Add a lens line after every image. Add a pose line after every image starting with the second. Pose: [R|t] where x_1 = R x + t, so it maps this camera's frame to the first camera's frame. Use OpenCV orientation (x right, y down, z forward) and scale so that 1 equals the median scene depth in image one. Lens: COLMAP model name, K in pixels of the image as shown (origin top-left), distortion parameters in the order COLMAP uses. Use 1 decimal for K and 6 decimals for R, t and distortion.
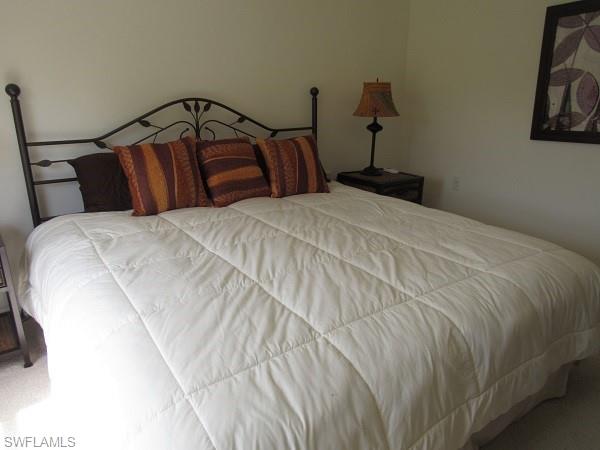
lens RADIAL K [[428.7, 0, 299.6], [0, 428.7, 223.3], [0, 0, 1]] dist [-0.028133, 0.006234]
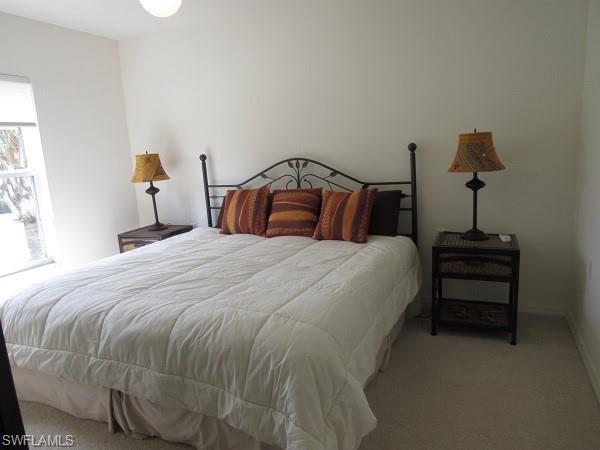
lens RADIAL K [[428.7, 0, 299.6], [0, 428.7, 223.3], [0, 0, 1]] dist [-0.028133, 0.006234]
pose [[0.495961, 0.108093, -0.861591, 0.925385], [-0.204698, 0.978813, 0.004968, -0.098189], [0.843873, 0.173901, 0.507580, 0.349590]]
